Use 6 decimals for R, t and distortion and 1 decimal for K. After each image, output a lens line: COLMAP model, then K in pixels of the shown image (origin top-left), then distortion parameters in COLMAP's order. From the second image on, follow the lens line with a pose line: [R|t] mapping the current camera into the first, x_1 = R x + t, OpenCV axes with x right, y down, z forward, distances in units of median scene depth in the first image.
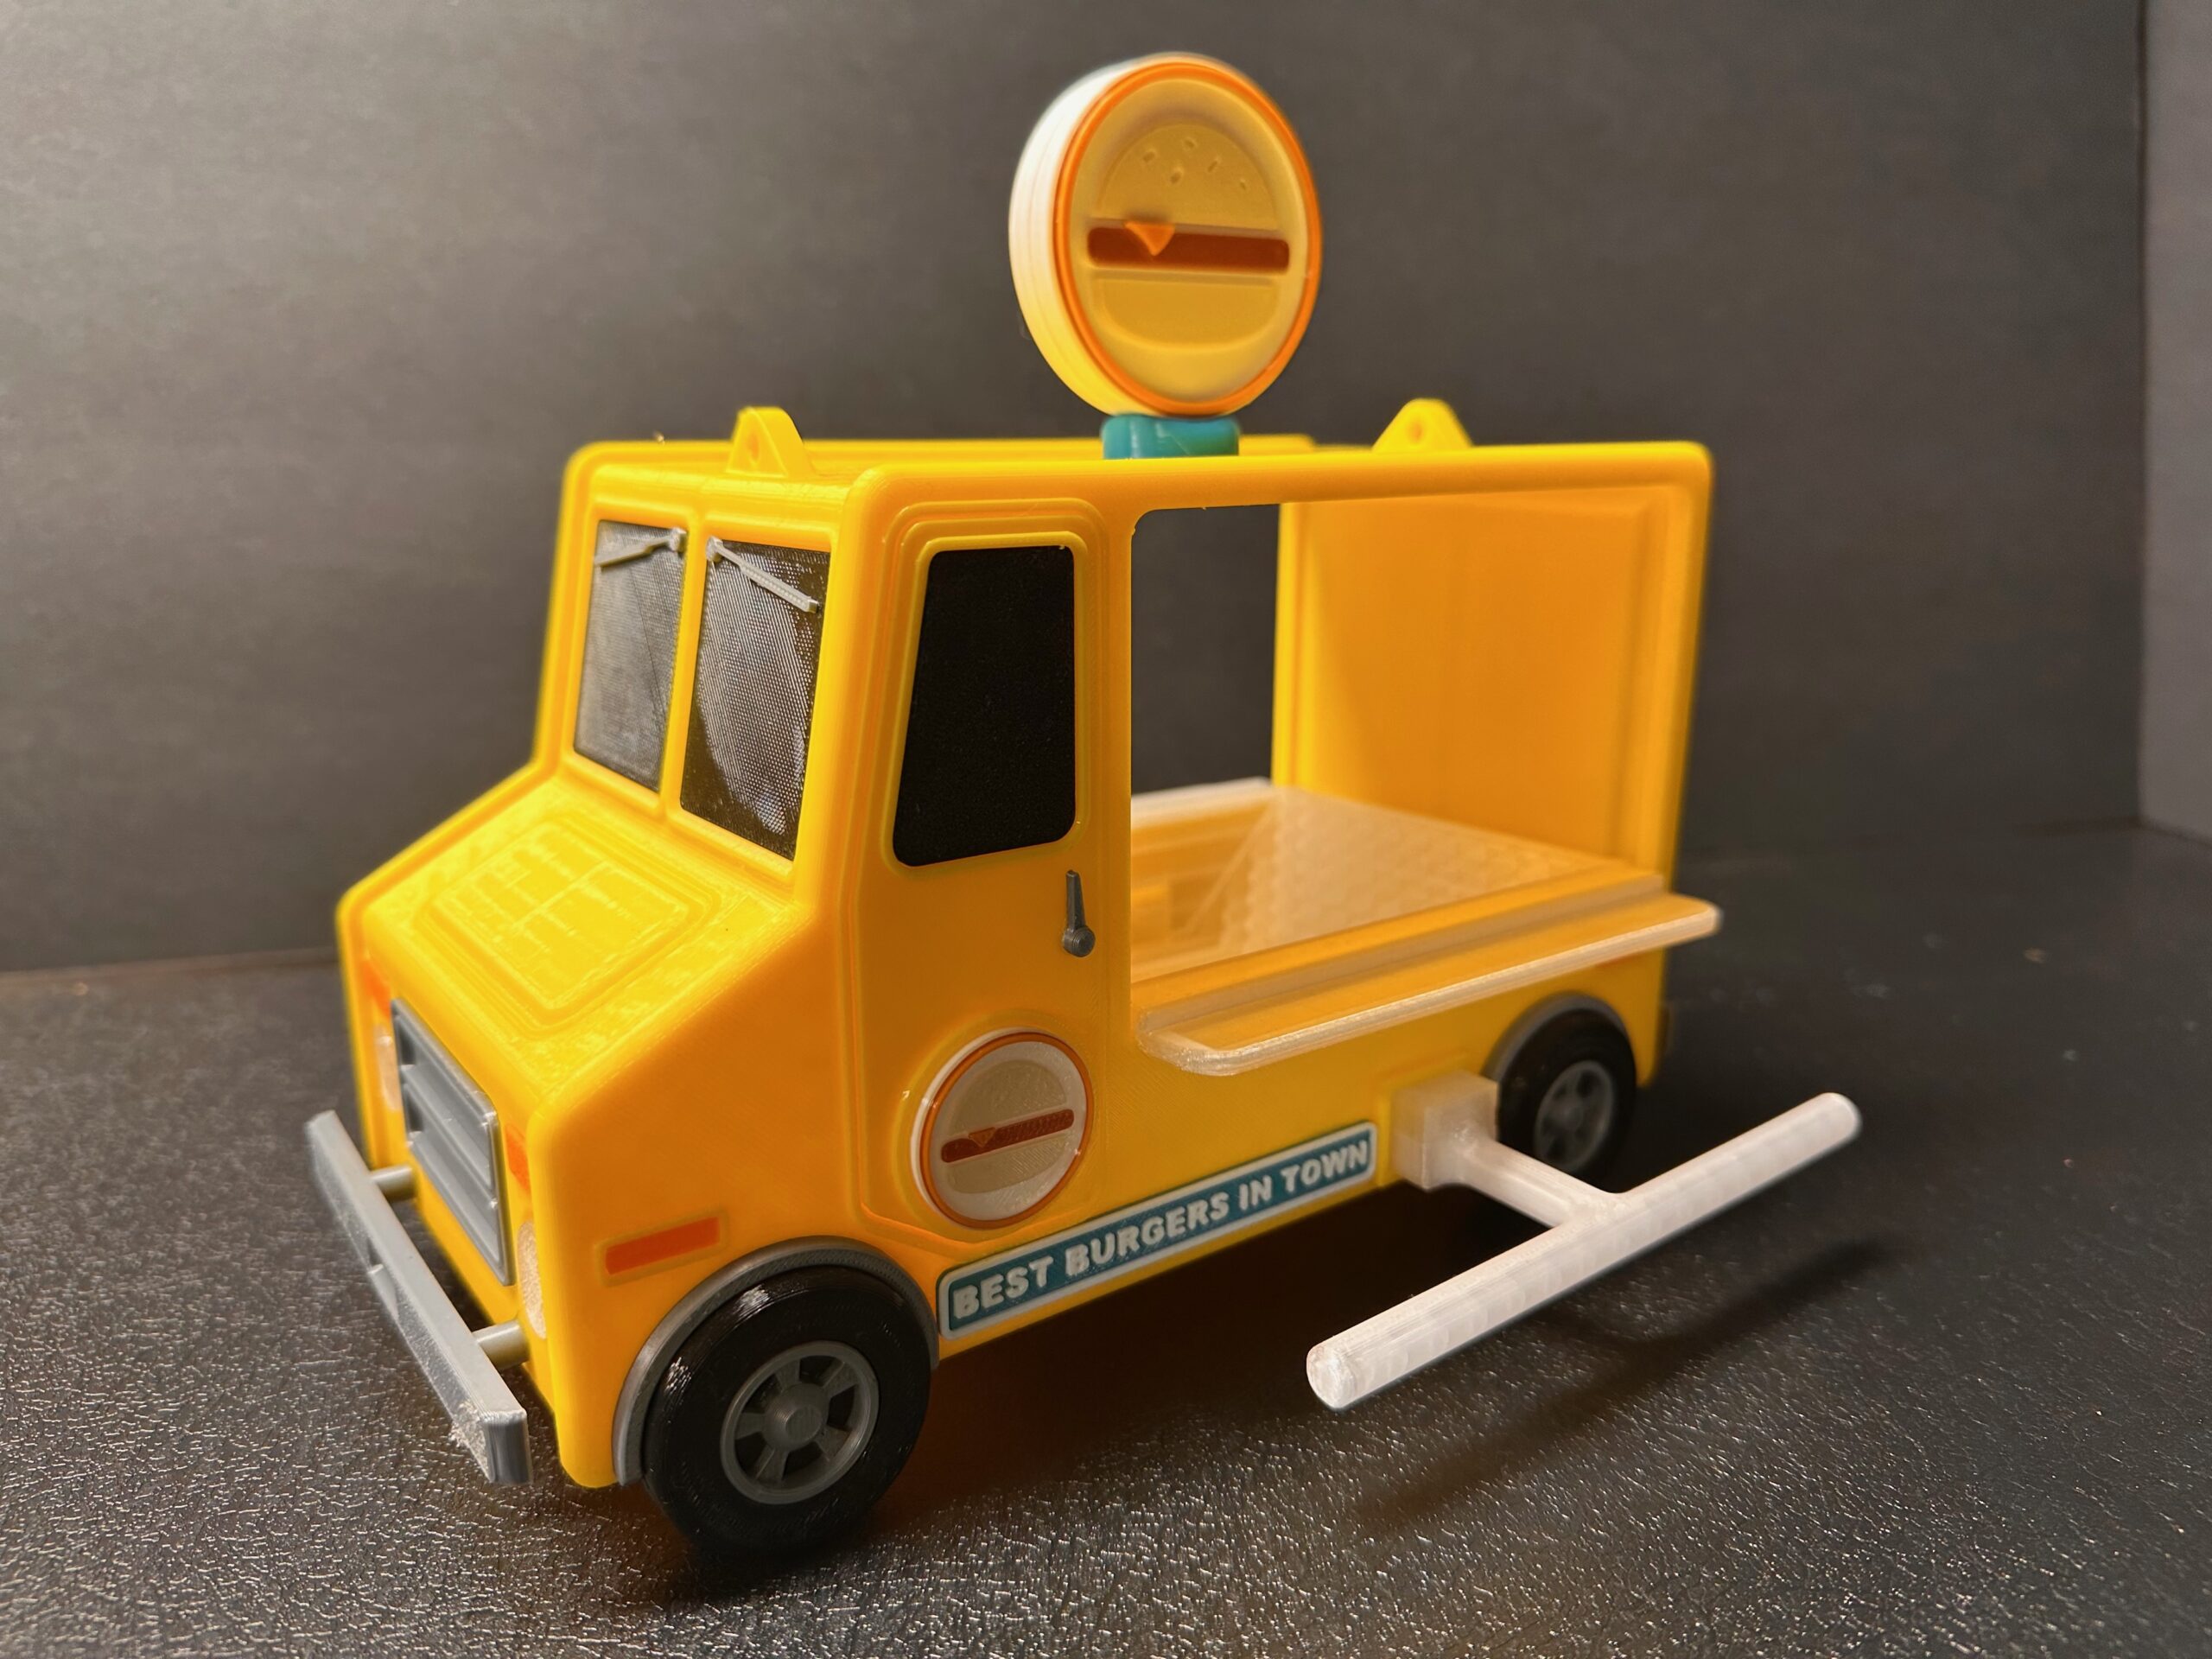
lens RADIAL K [[1560.8, 0, 1117.2], [0, 1560.8, 827.0], [0, 0, 1]] dist [-0.028915, 0.008903]
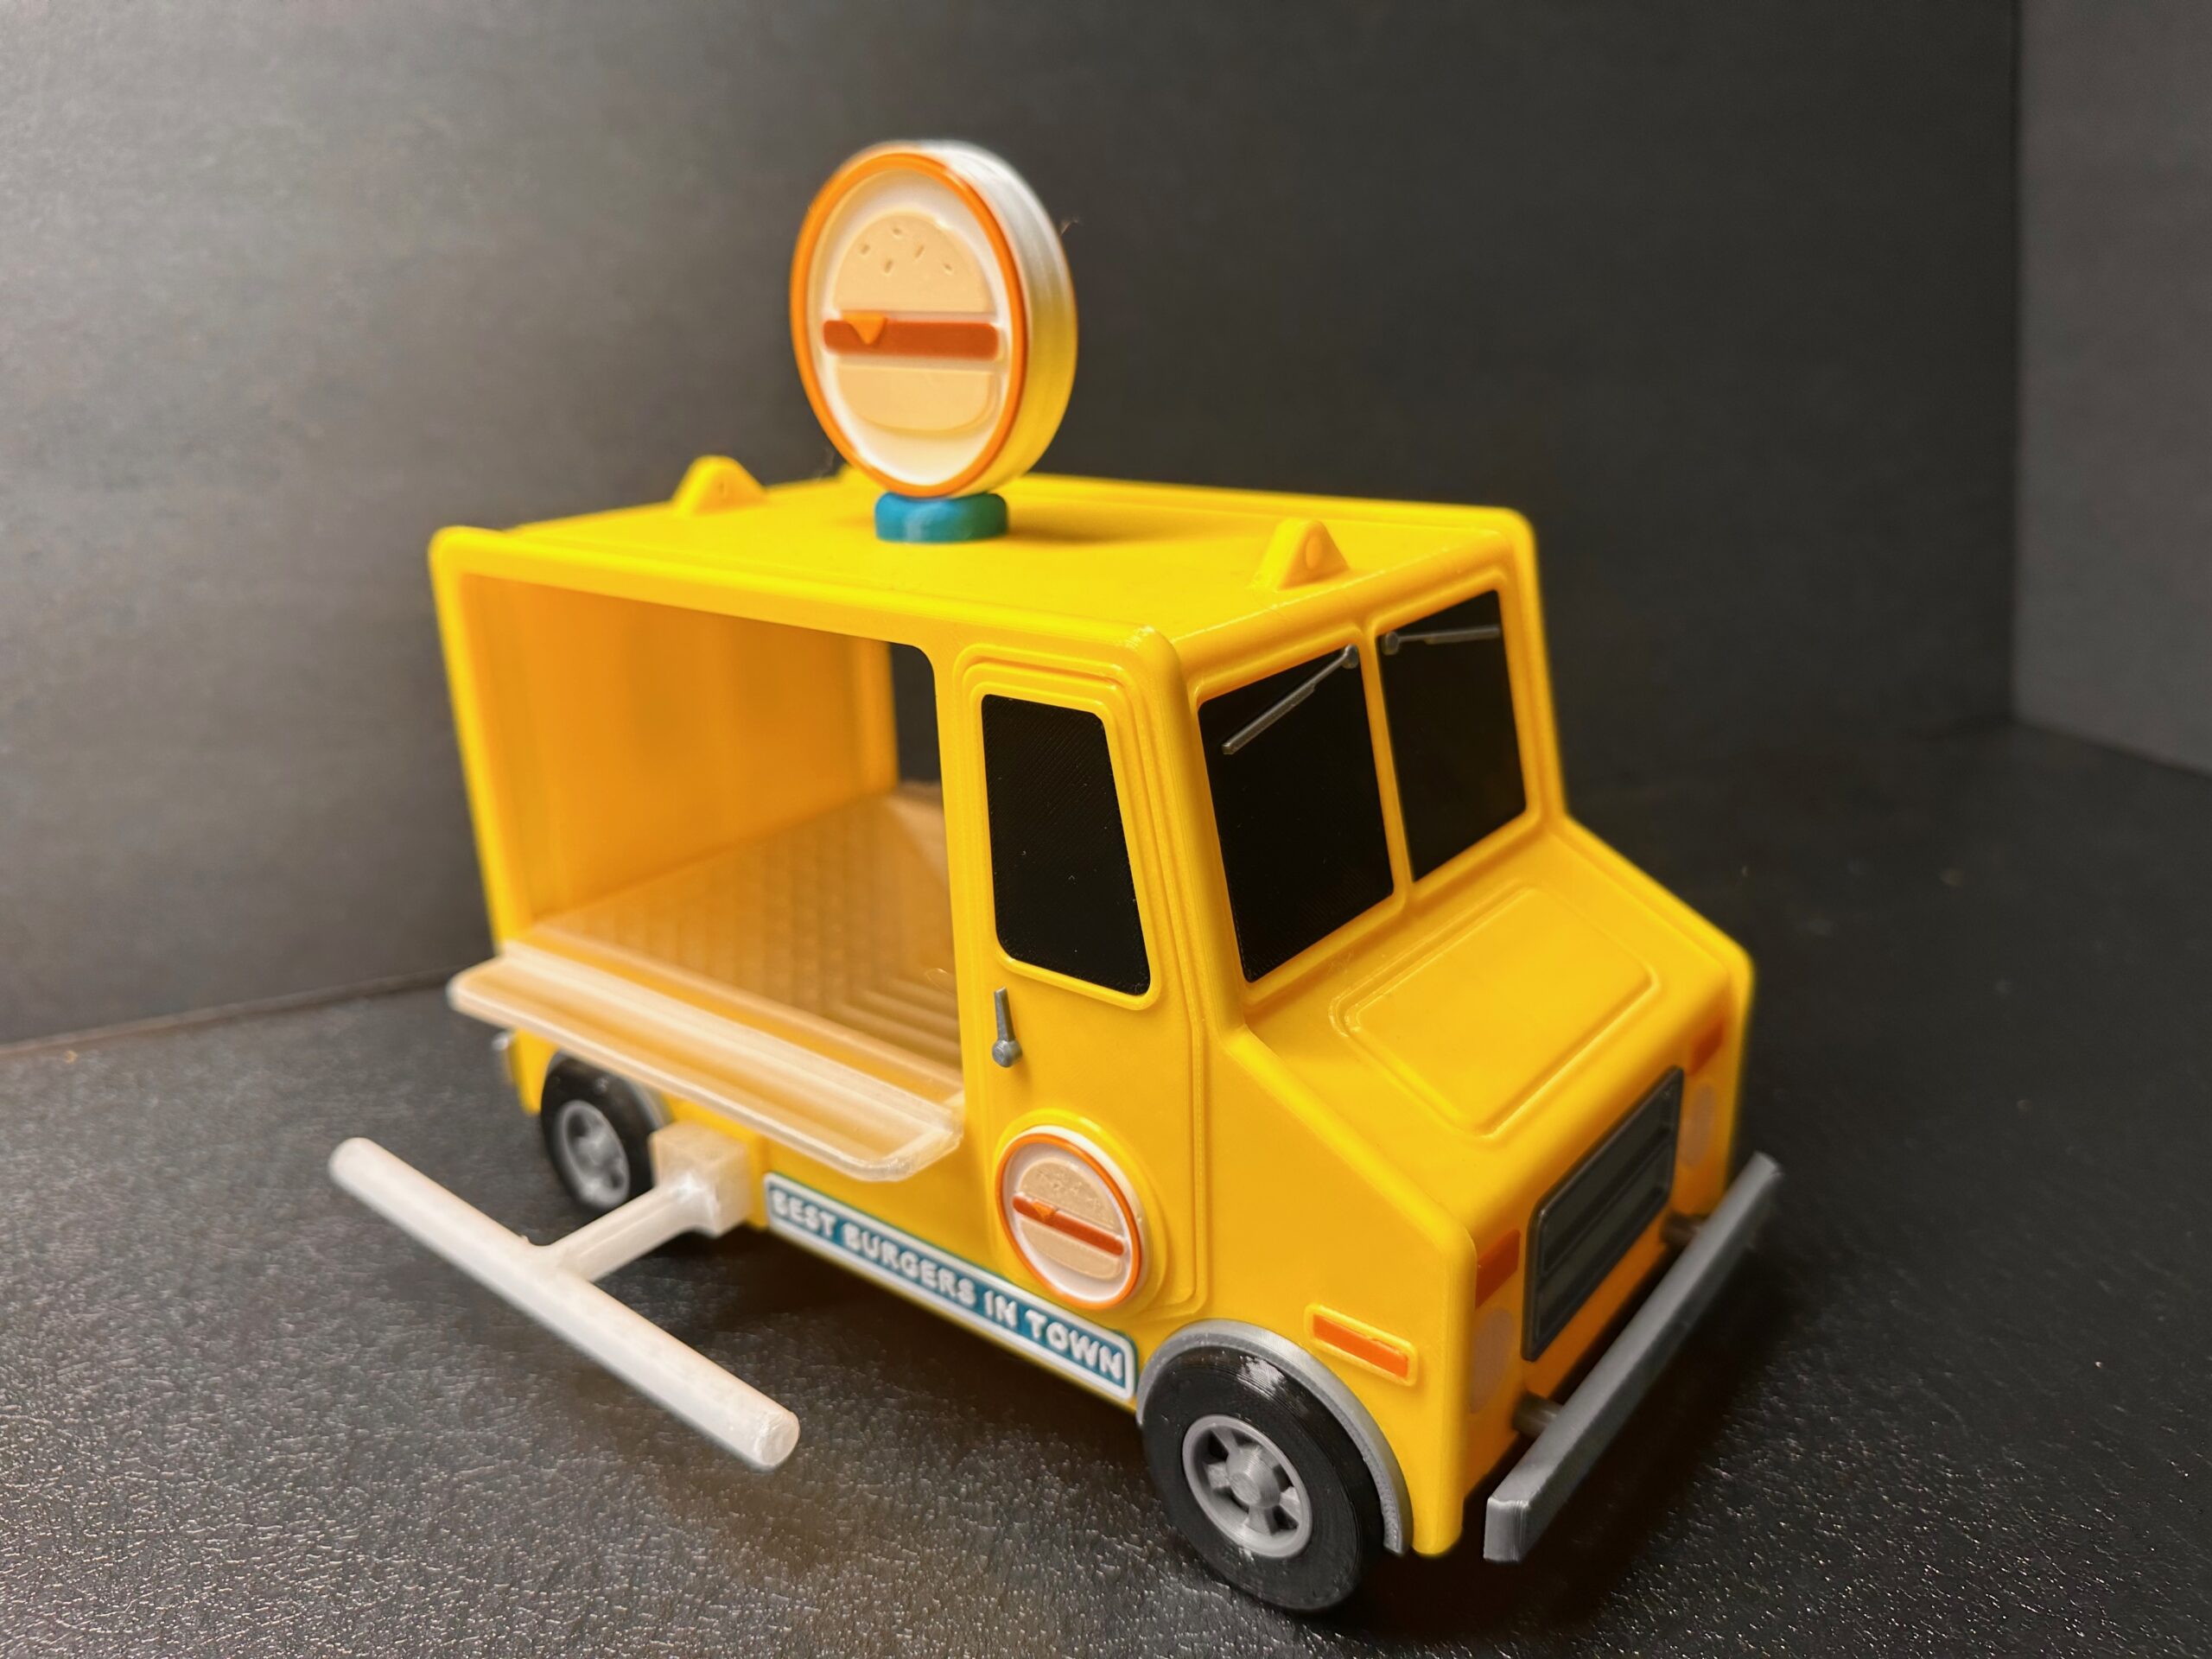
lens RADIAL K [[1560.8, 0, 1090.9], [0, 1560.8, 826.9], [0, 0, 1]] dist [-0.028915, 0.008903]
pose [[0.994232, -0.066539, 0.084118, -0.165484], [0.058679, 0.993964, 0.092694, -0.156051], [-0.089778, -0.087223, 0.992135, -0.032425]]
